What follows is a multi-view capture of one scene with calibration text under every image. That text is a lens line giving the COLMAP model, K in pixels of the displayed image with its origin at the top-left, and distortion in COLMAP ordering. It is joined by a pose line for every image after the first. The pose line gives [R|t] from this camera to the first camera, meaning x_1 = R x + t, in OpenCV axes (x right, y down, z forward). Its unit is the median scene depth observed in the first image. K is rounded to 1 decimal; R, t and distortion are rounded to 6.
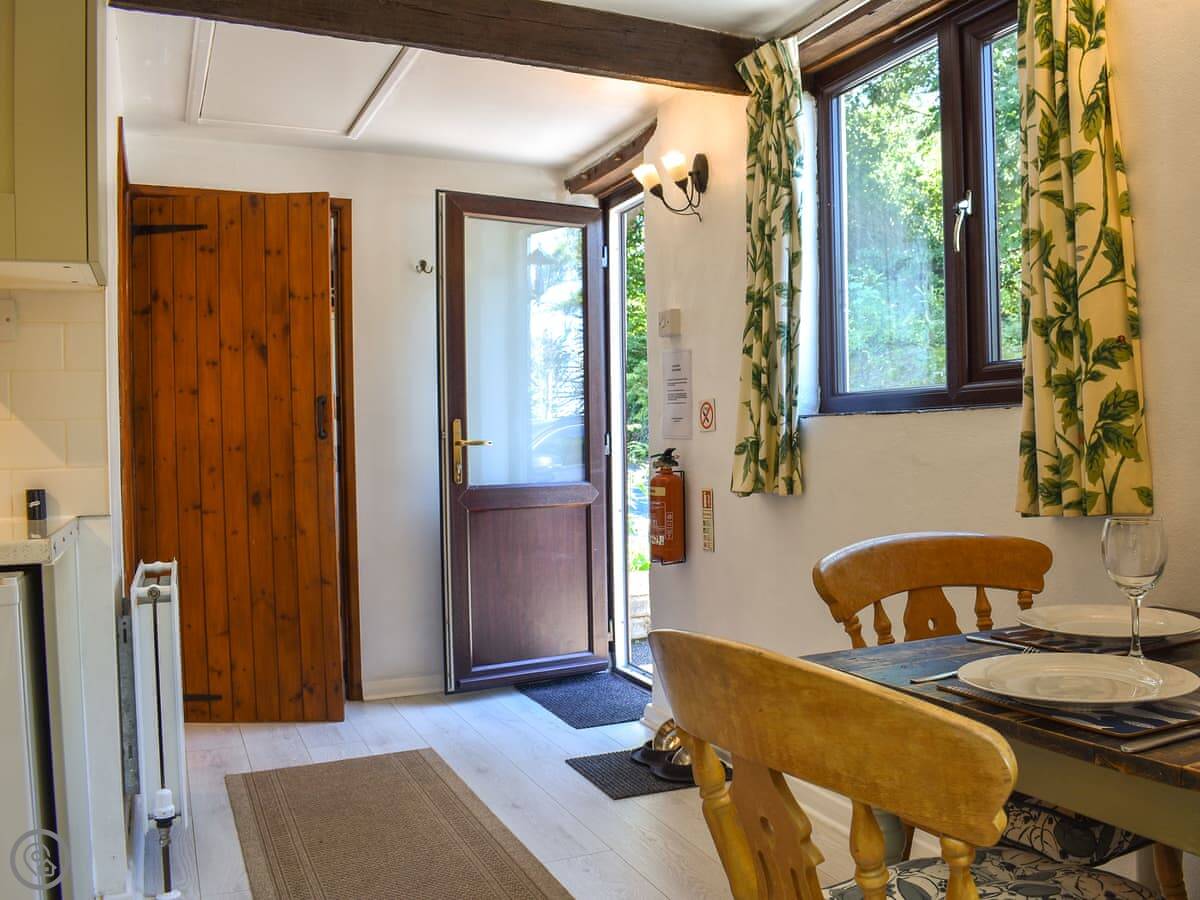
lens RADIAL K [[1010.7, 0, 603.3], [0, 1010.7, 451.2], [0, 0, 1]] dist [-0.084135, -0.015776]
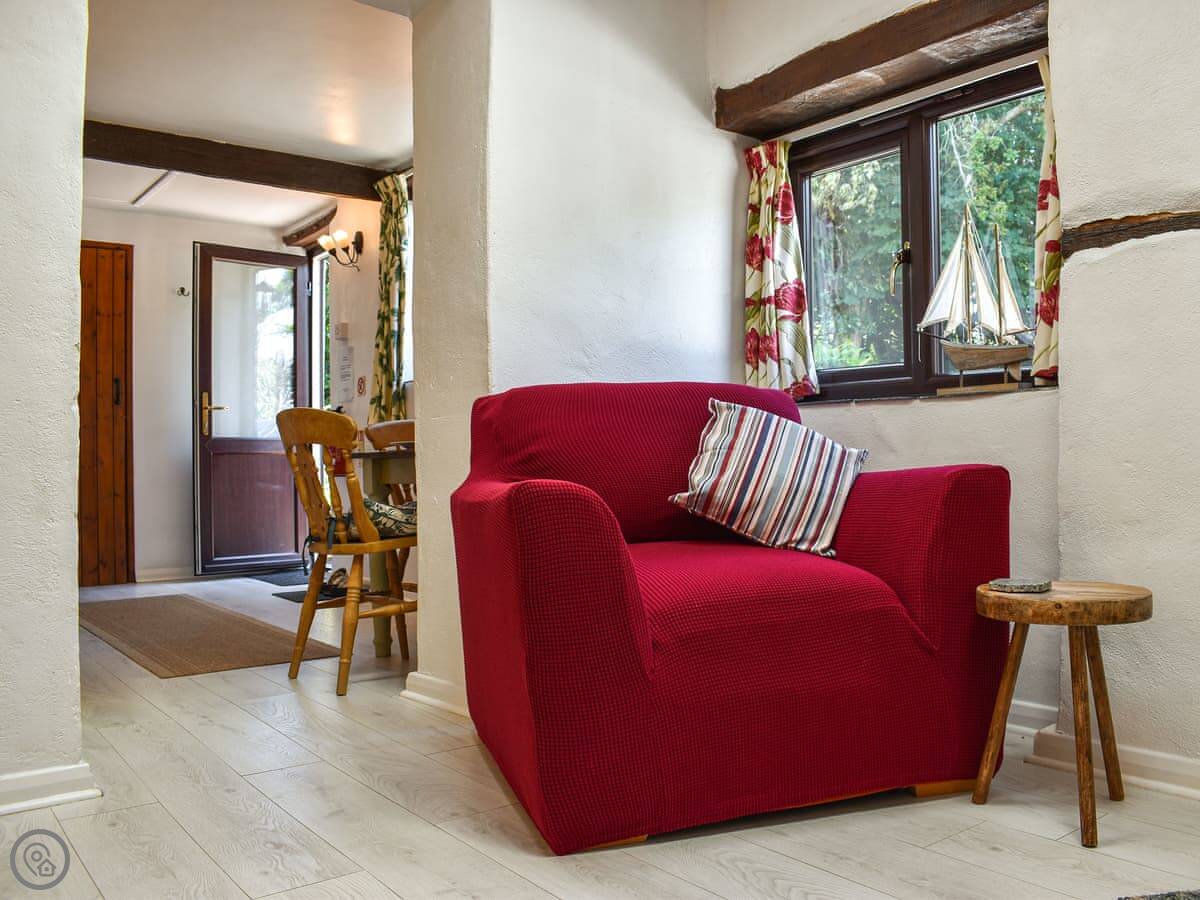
lens RADIAL K [[1010.7, 0, 602.7], [0, 1010.7, 439.1], [0, 0, 1]] dist [-0.084135, -0.015776]
pose [[0.970892, 0.005604, 0.239450, 0.103546], [0.004072, 0.999196, -0.039892, 0.134829], [-0.239481, 0.039706, 0.970089, -0.797139]]
